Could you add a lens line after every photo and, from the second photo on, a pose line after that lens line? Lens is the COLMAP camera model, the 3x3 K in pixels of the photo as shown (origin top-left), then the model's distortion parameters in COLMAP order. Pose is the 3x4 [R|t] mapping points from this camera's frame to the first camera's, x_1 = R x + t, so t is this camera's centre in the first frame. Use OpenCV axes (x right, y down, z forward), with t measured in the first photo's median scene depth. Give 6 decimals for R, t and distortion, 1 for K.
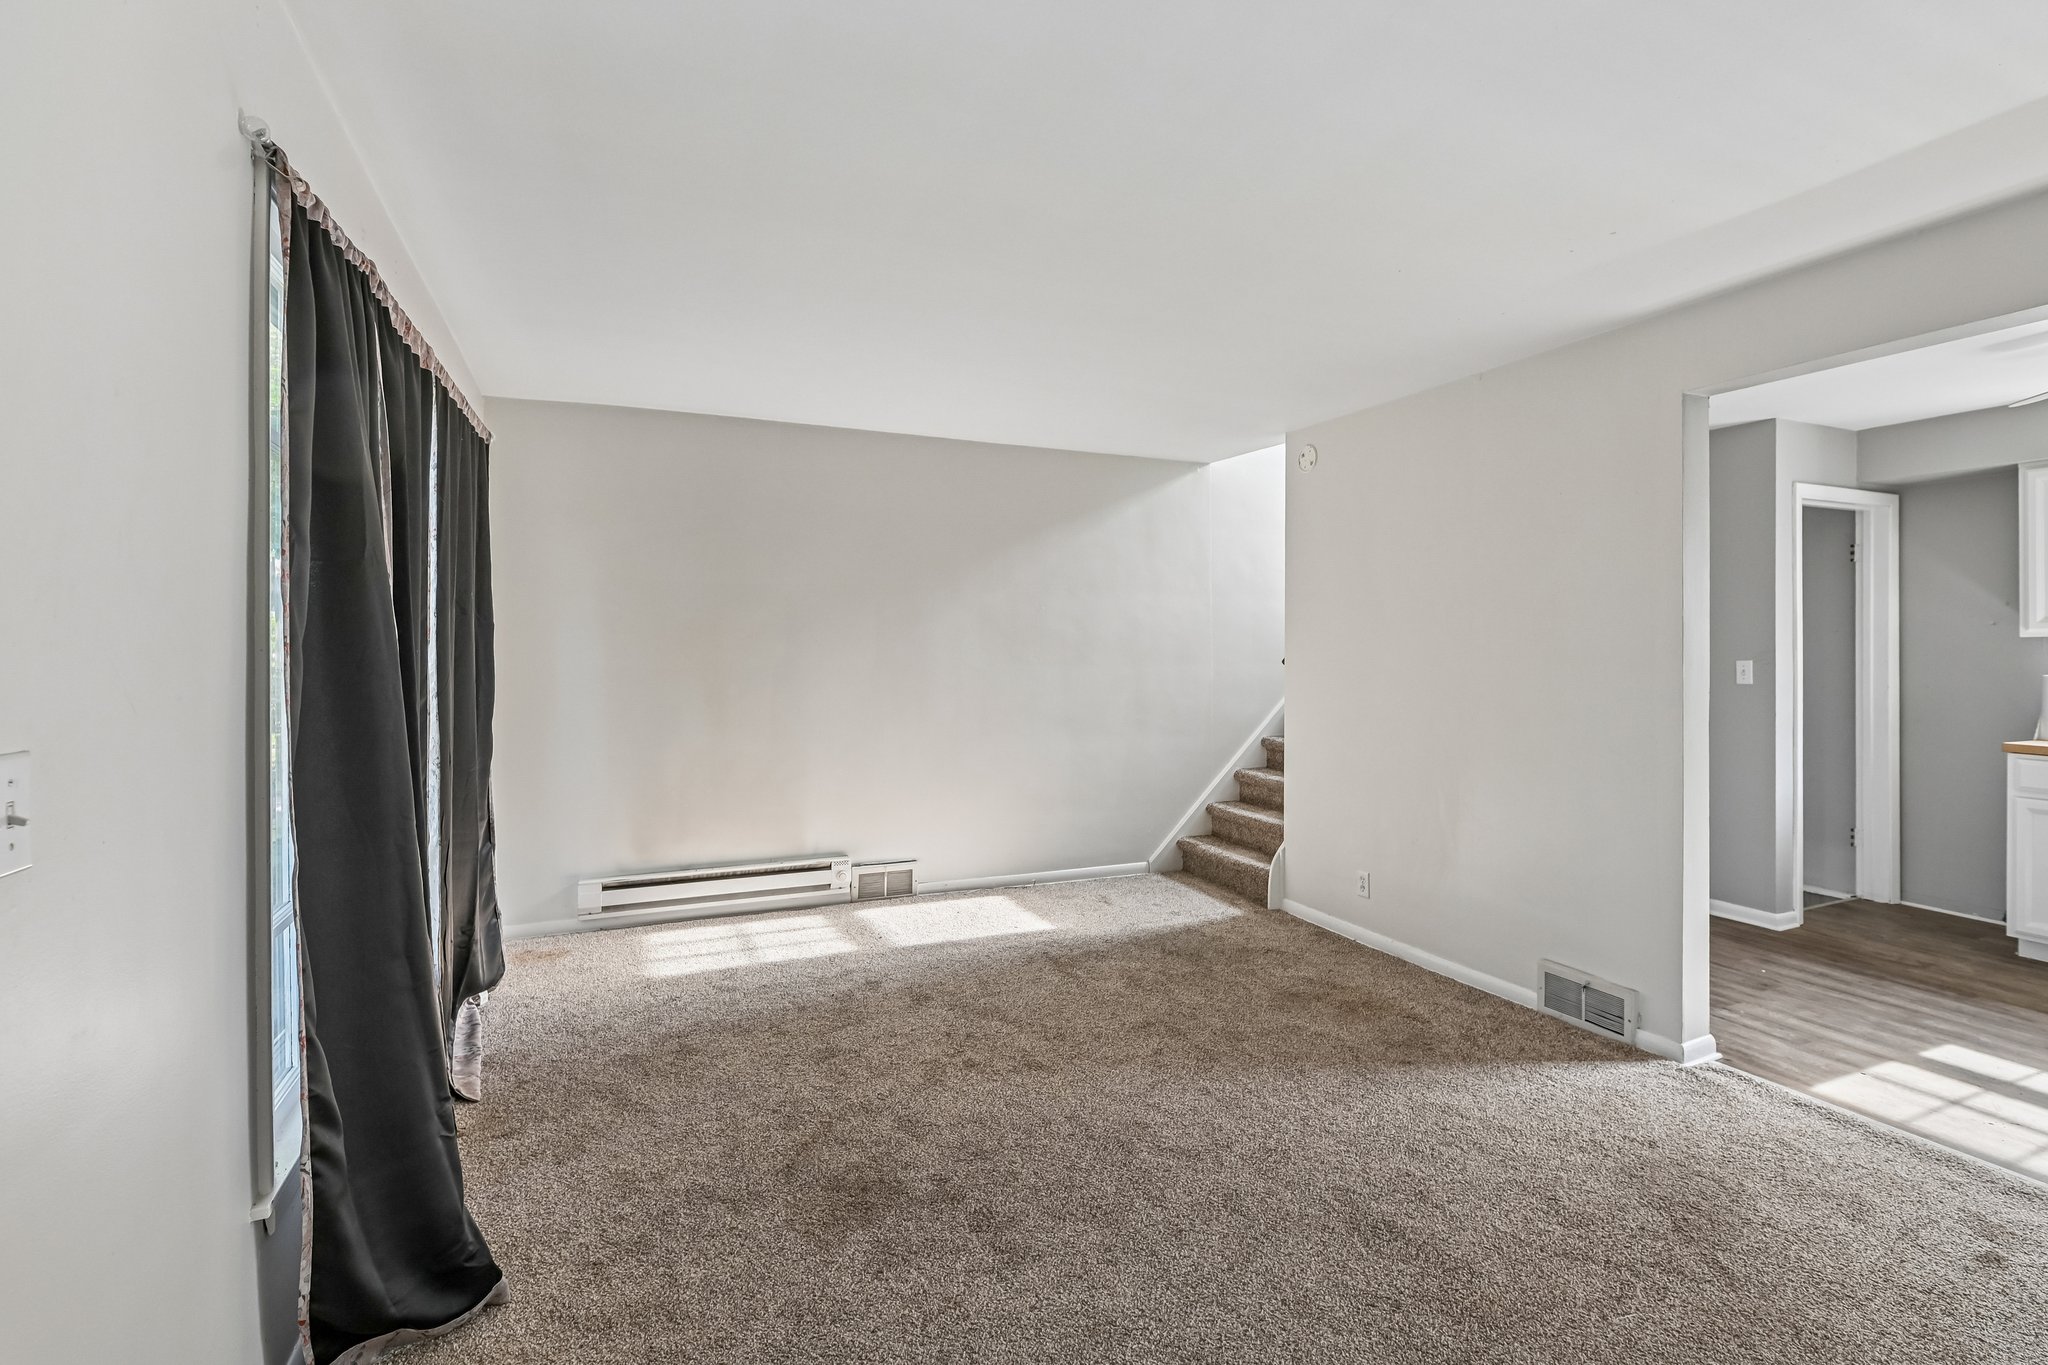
lens RADIAL K [[930.3, 0, 1035.3], [0, 930.3, 654.2], [0, 0, 1]] dist [-0.000658, -0.002518]
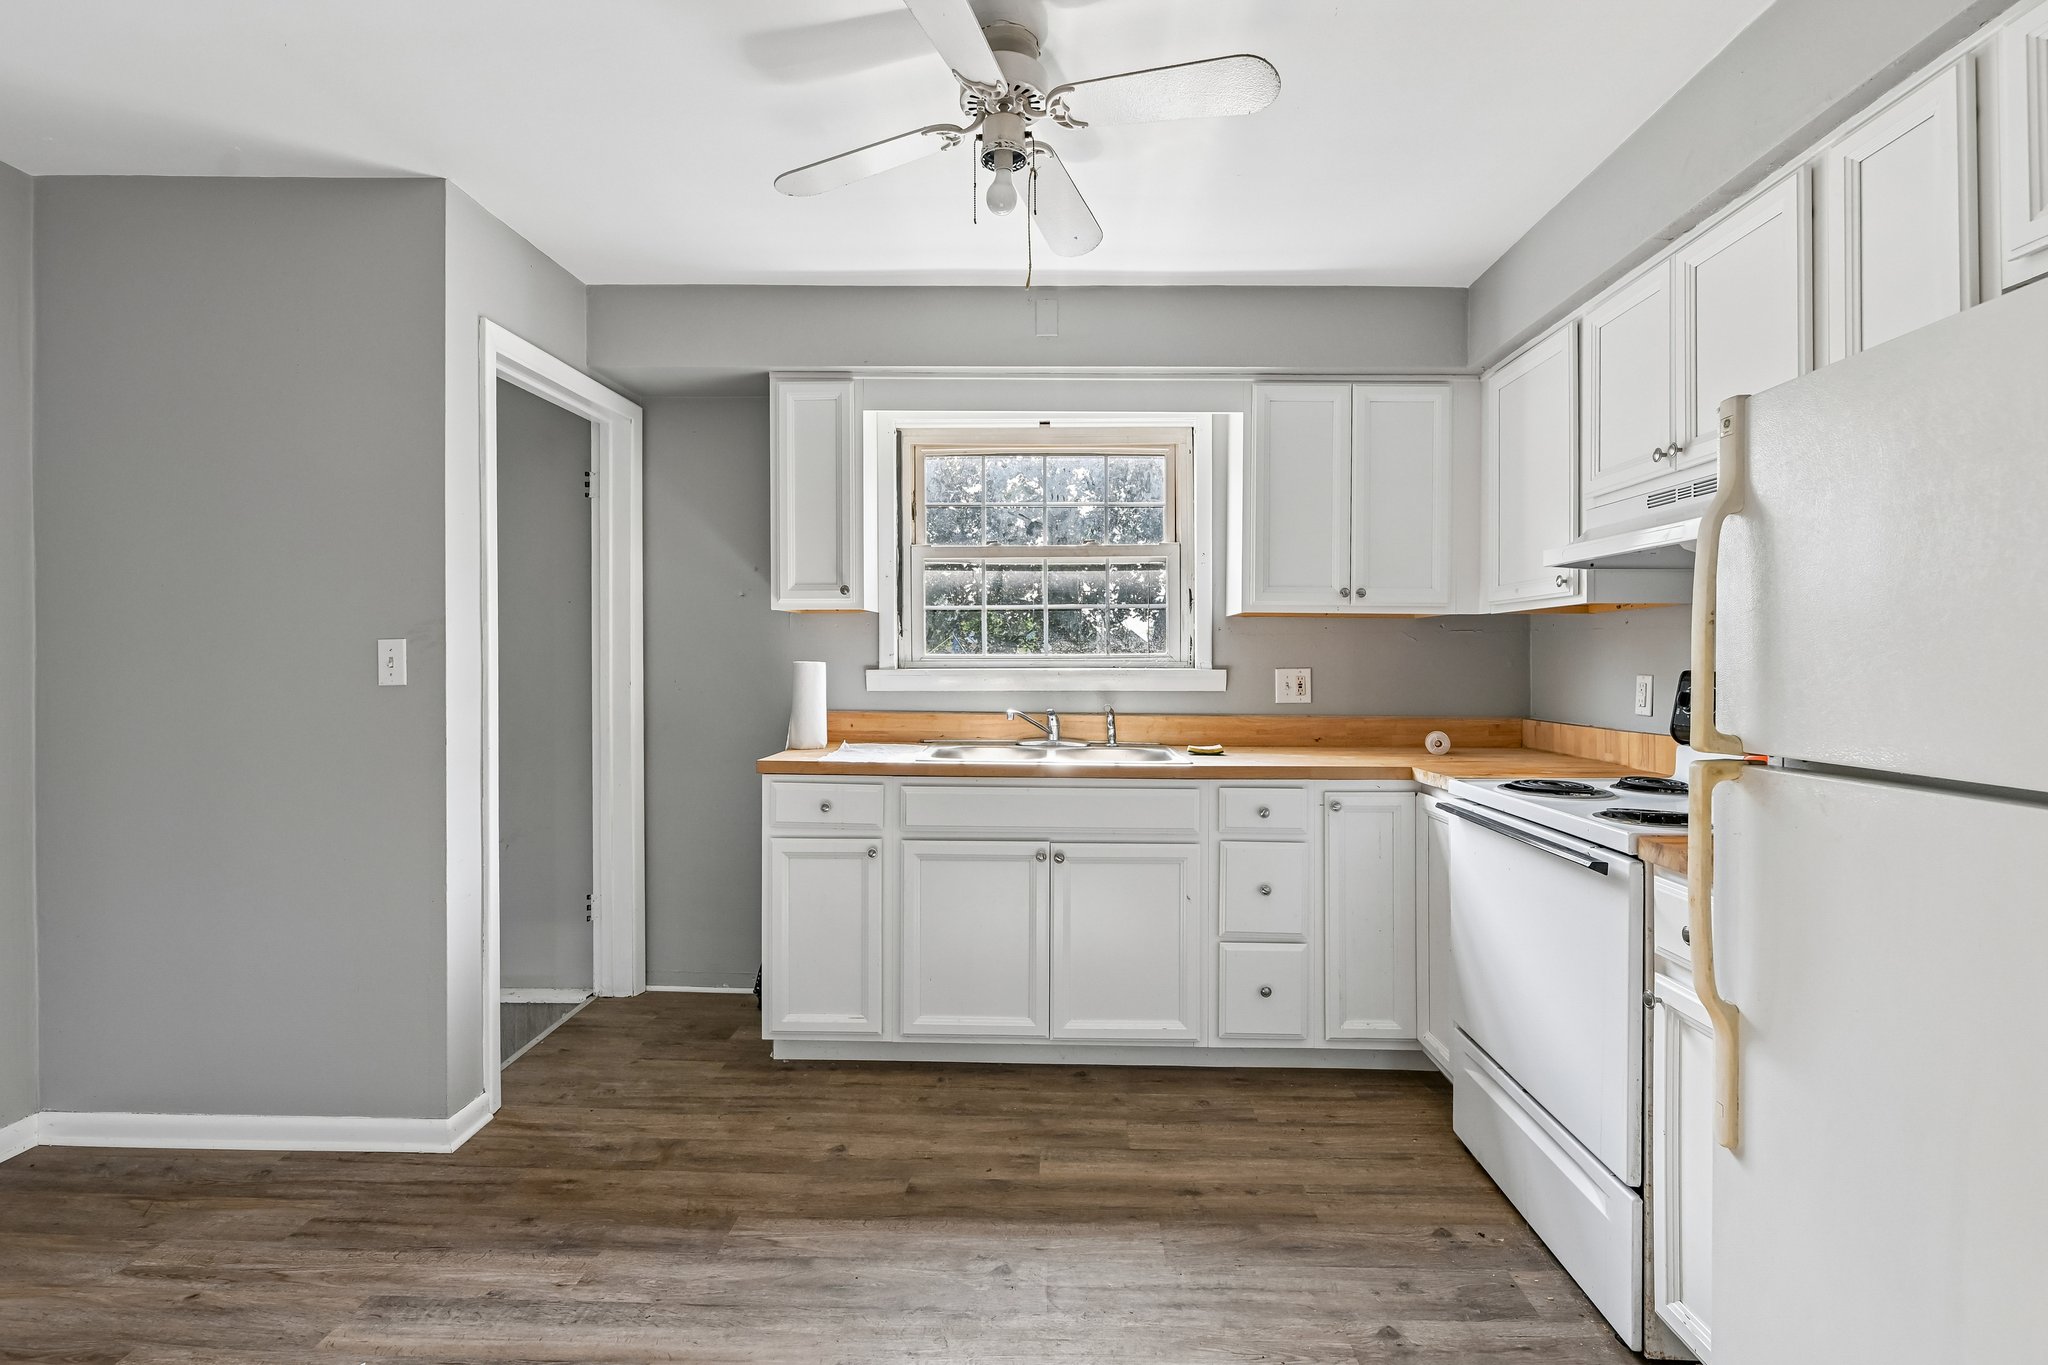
lens RADIAL K [[930.3, 0, 1035.3], [0, 930.3, 654.2], [0, 0, 1]] dist [-0.000658, -0.002518]
pose [[0.432986, -0.001231, 0.901400, 0.451659], [0.003314, 0.999994, -0.000226, 0.016391], [-0.901395, 0.003085, 0.432988, 0.455118]]
